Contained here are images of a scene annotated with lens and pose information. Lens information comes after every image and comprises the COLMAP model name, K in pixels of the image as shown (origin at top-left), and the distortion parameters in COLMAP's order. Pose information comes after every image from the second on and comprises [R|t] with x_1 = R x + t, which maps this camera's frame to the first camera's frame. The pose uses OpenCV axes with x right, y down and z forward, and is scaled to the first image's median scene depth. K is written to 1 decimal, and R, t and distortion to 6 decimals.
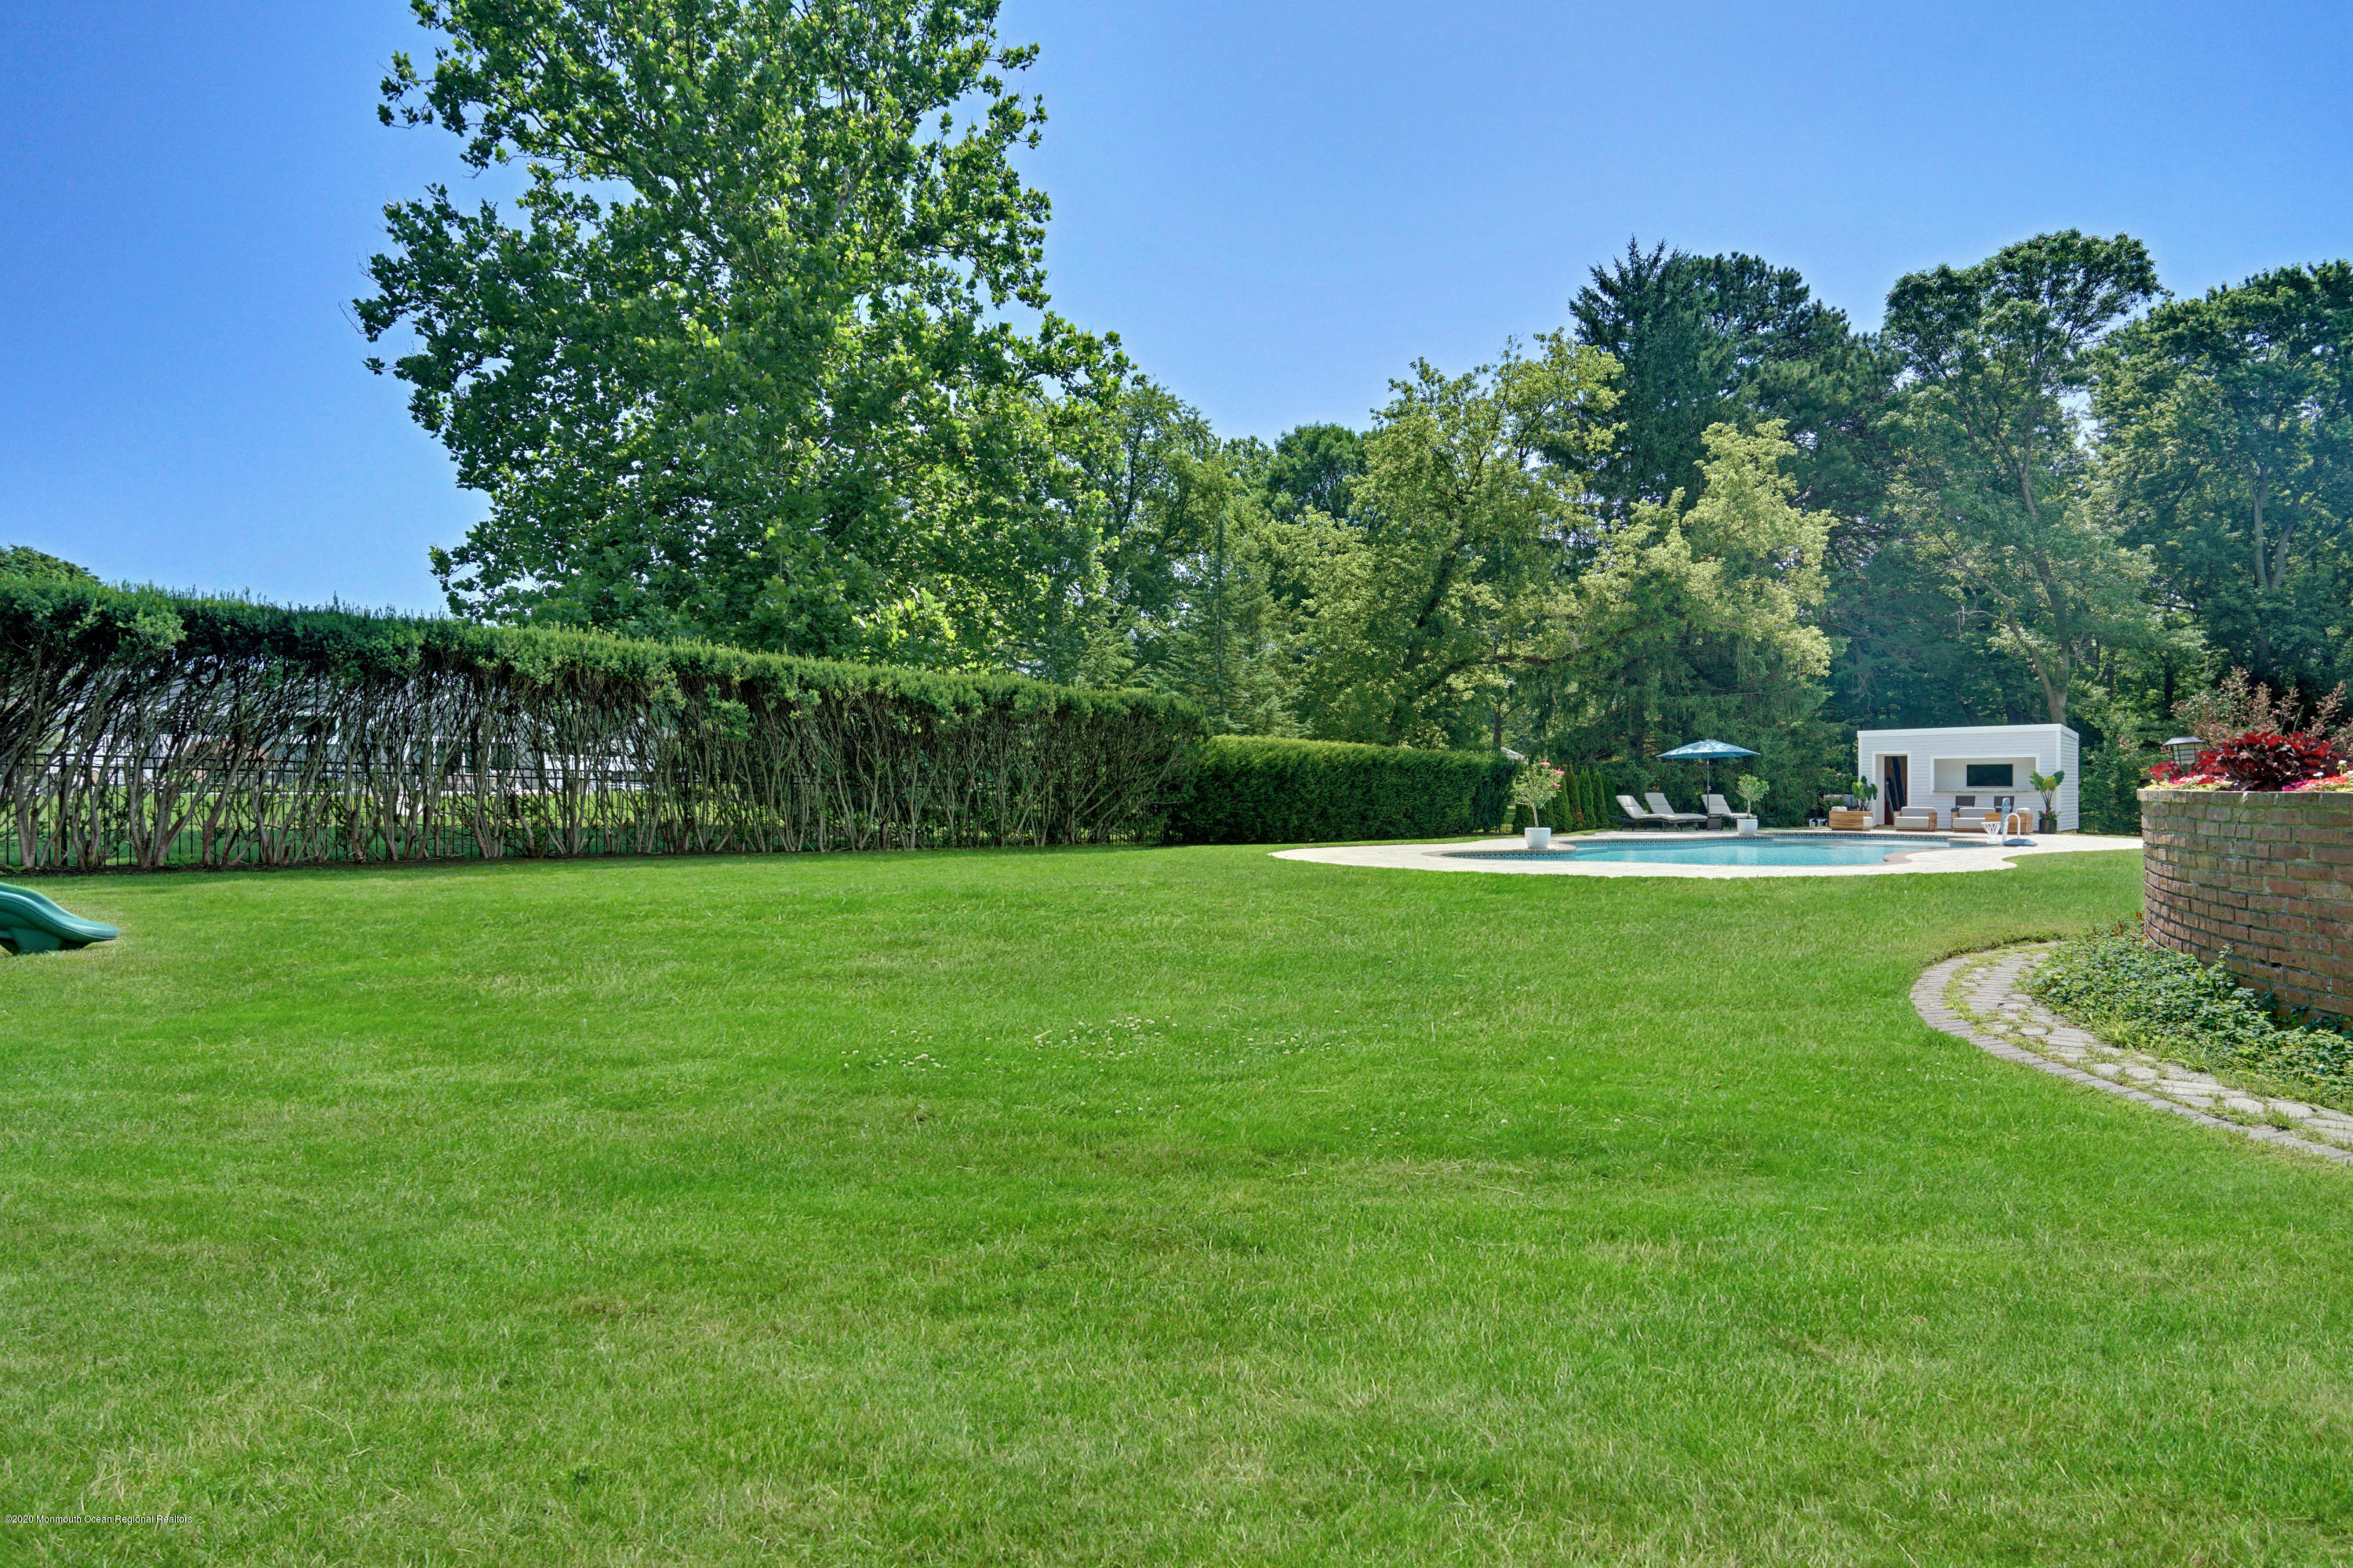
lens RADIAL K [[1156.8, 0, 1179.4], [0, 1156.8, 774.2], [0, 0, 1]] dist [-0.026464, 0.007170]
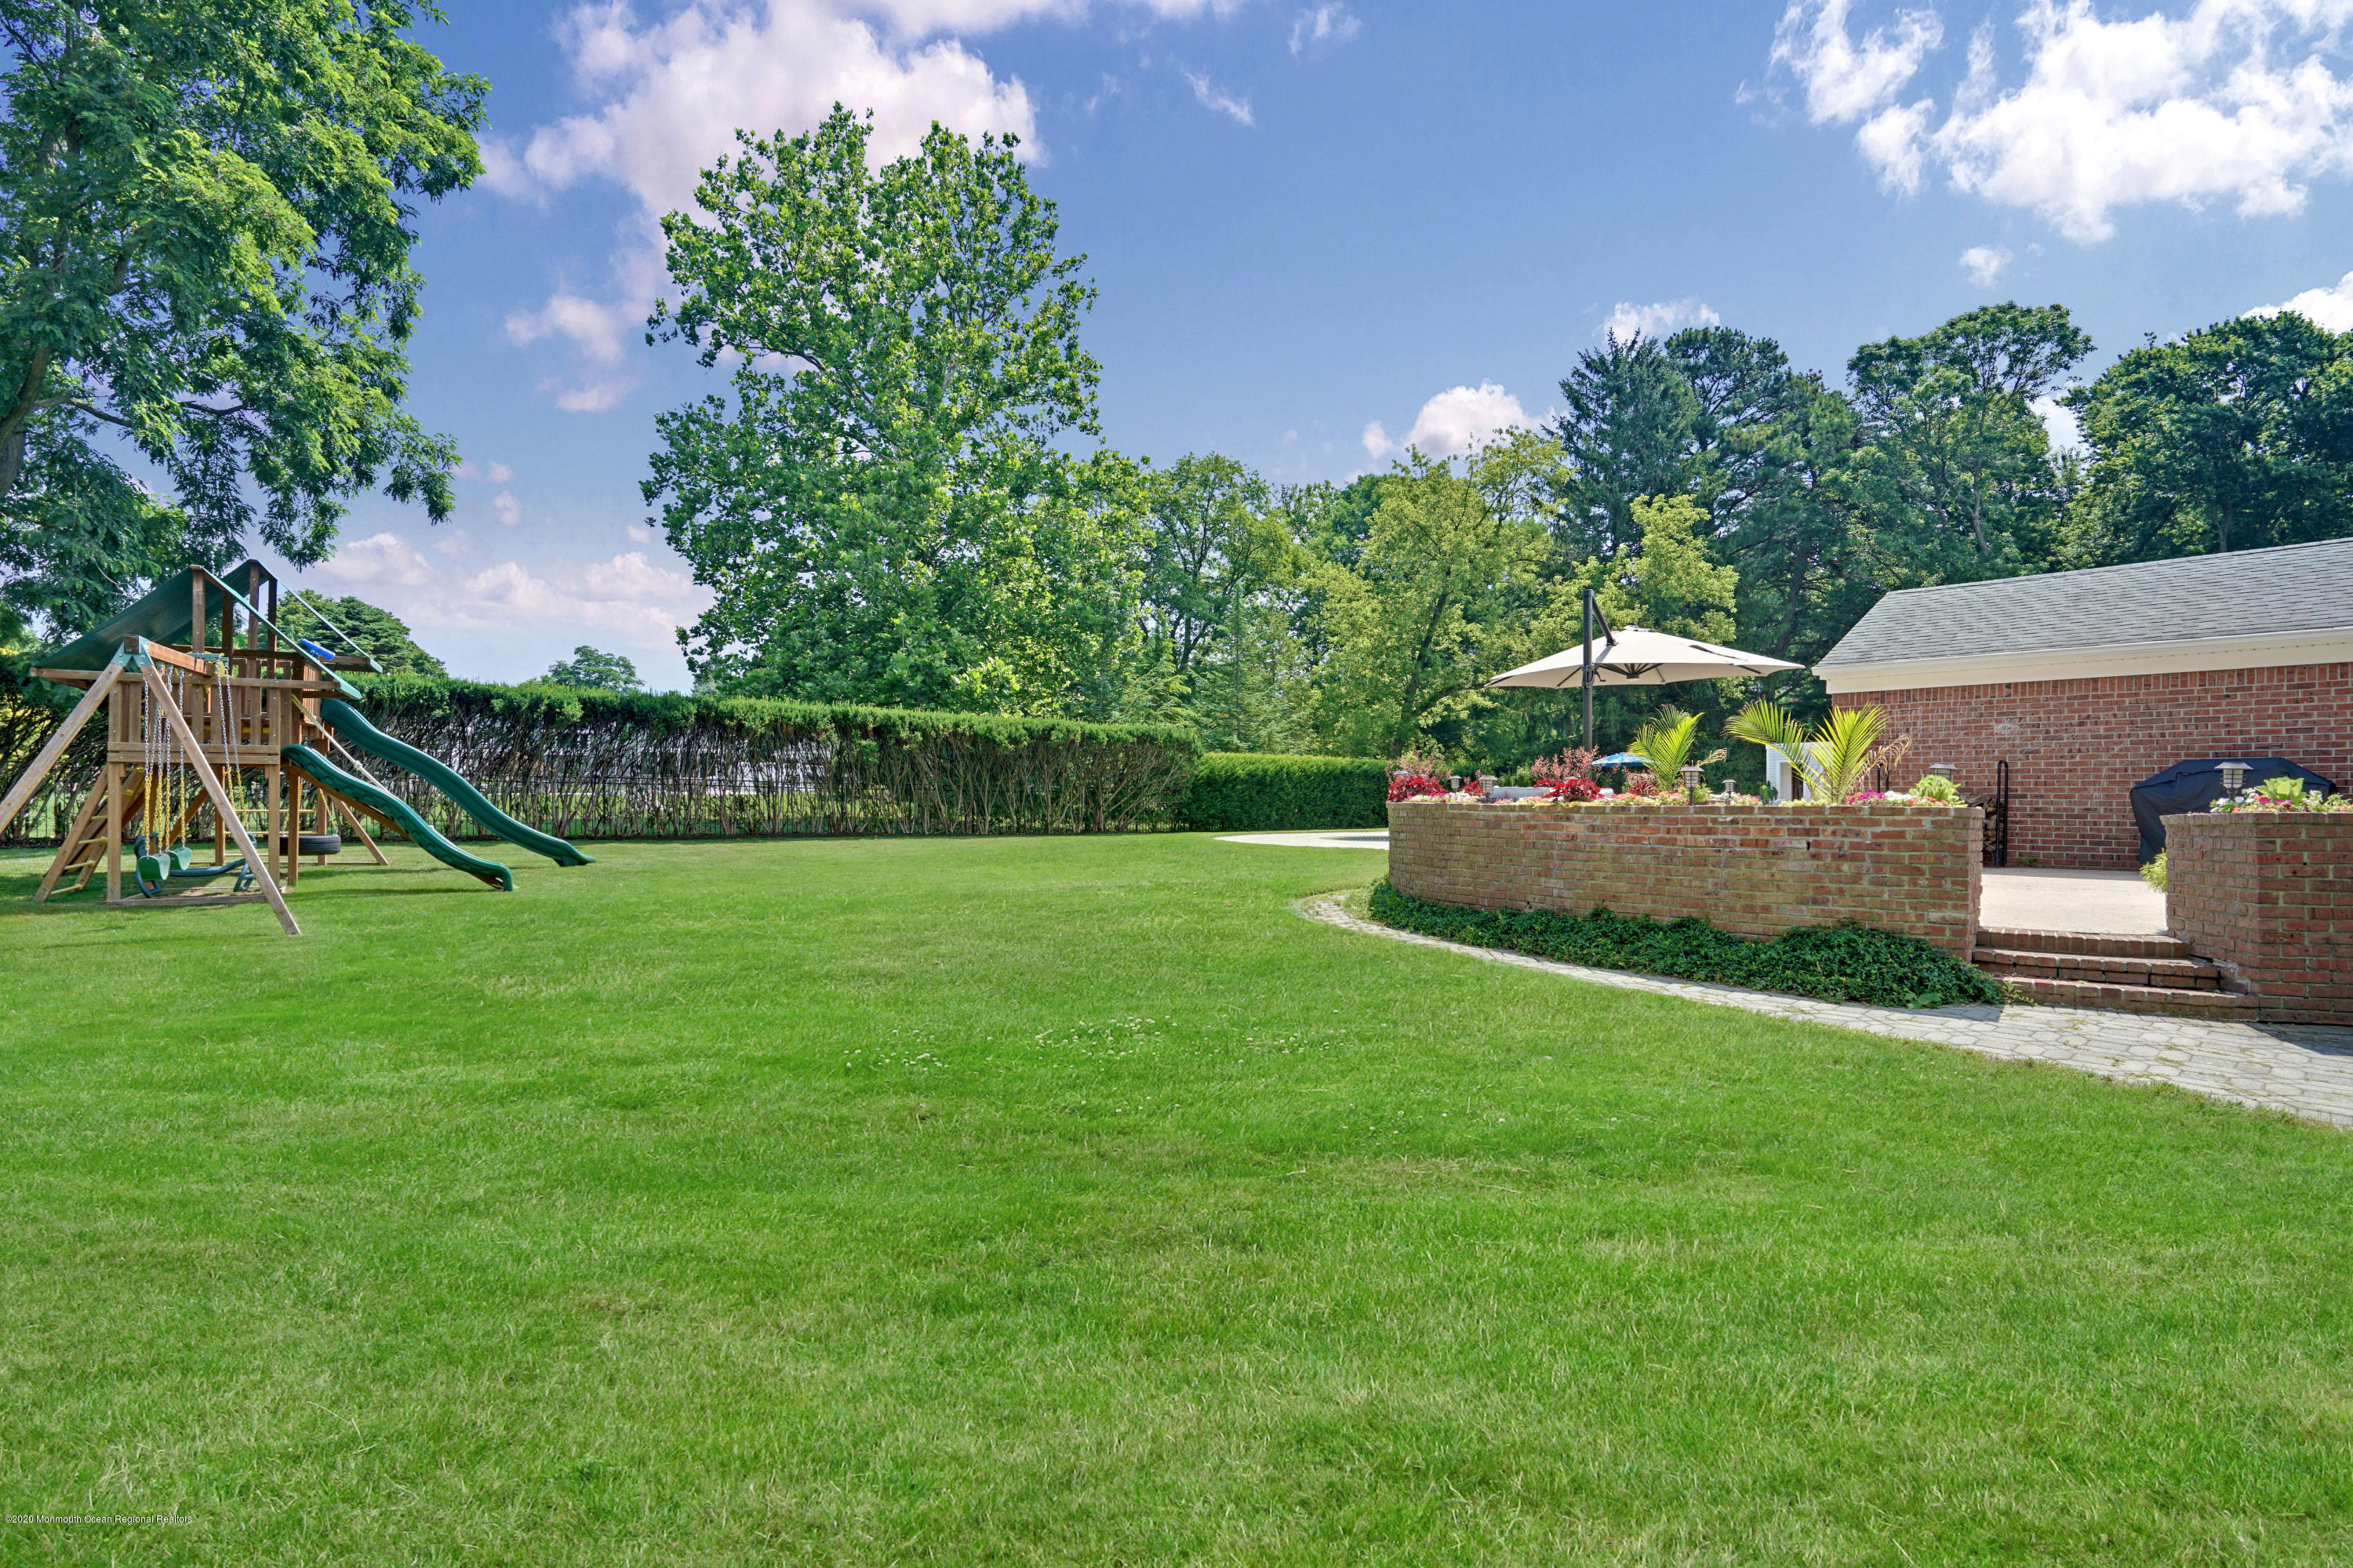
lens RADIAL K [[1116.4, 0, 1169.8], [0, 1116.4, 774.3], [0, 0, 1]] dist [-0.042362, 0.002099]
pose [[0.991763, -0.002943, -0.128051, 0.117292], [0.002830, 0.999995, -0.001058, -0.006267], [0.128053, 0.000687, 0.991767, -0.249839]]
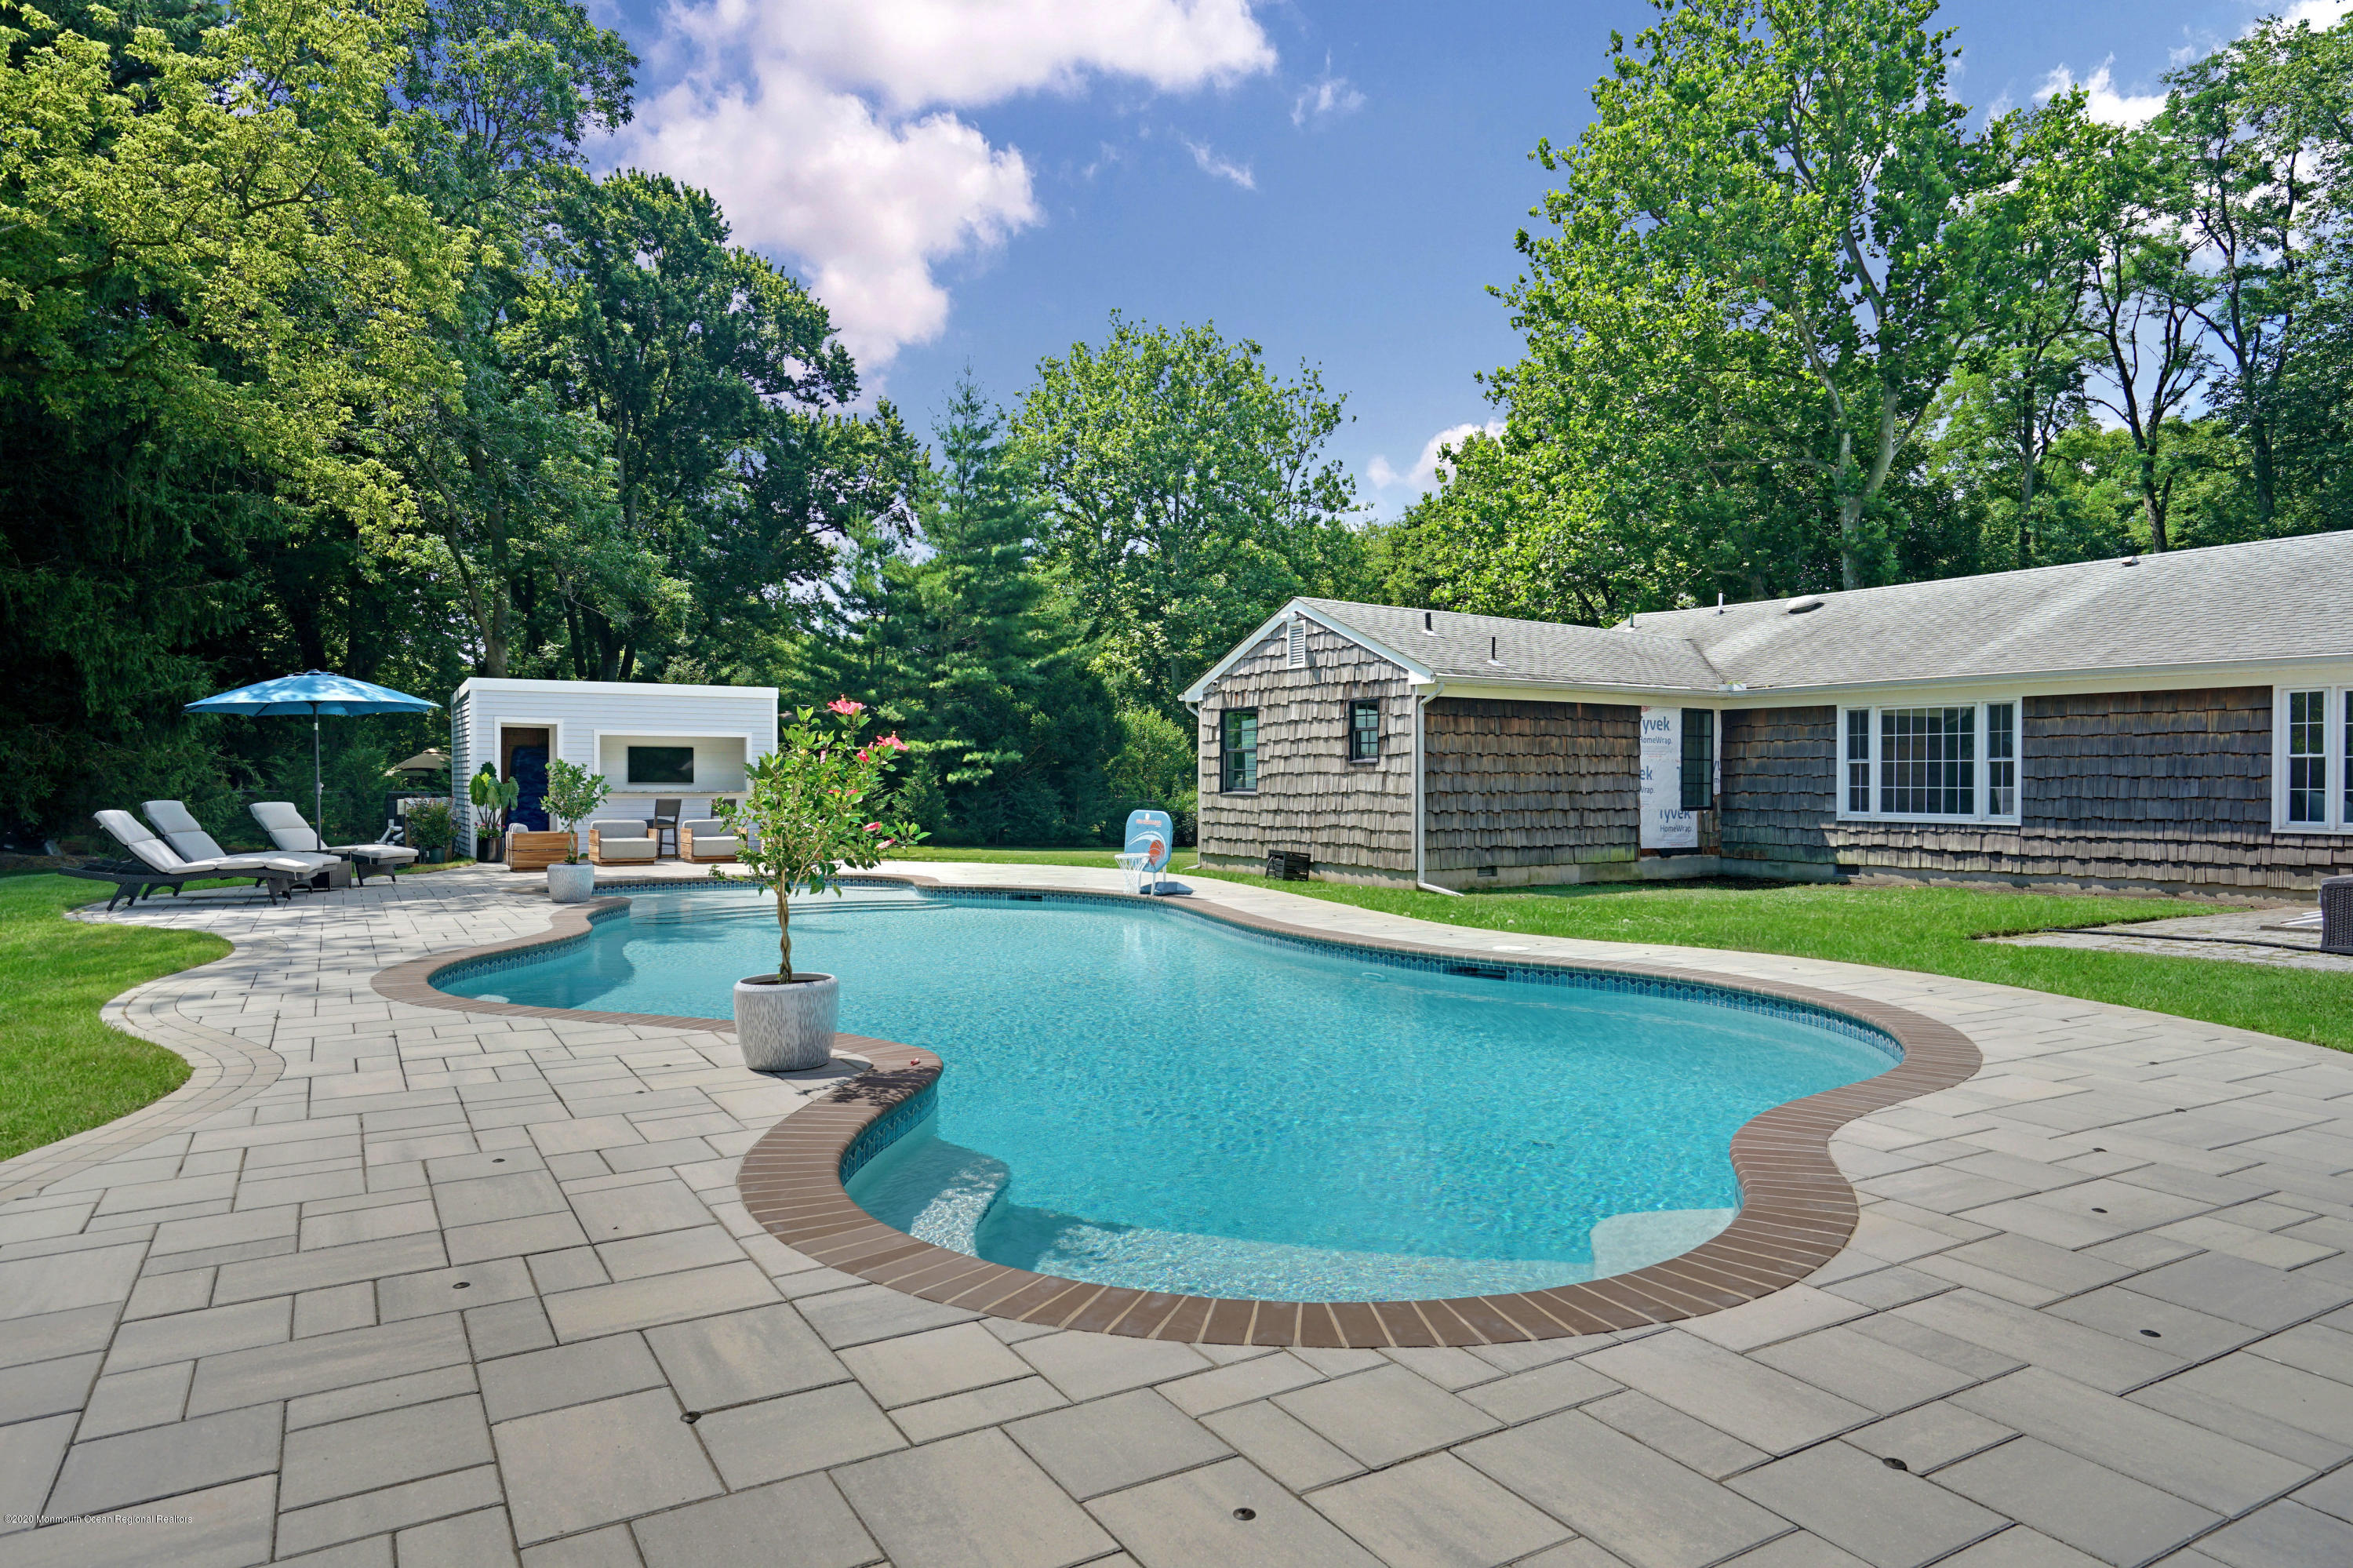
lens RADIAL K [[1421.3, 0, 1165.6], [0, 1421.3, 777.7], [0, 0, 1]] dist [0.006131, 0.006039]
pose [[0.218884, -0.001012, 0.975750, 0.010228], [-0.017255, 0.999839, 0.004908, -0.000279], [-0.975598, -0.017911, 0.218831, 0.565487]]
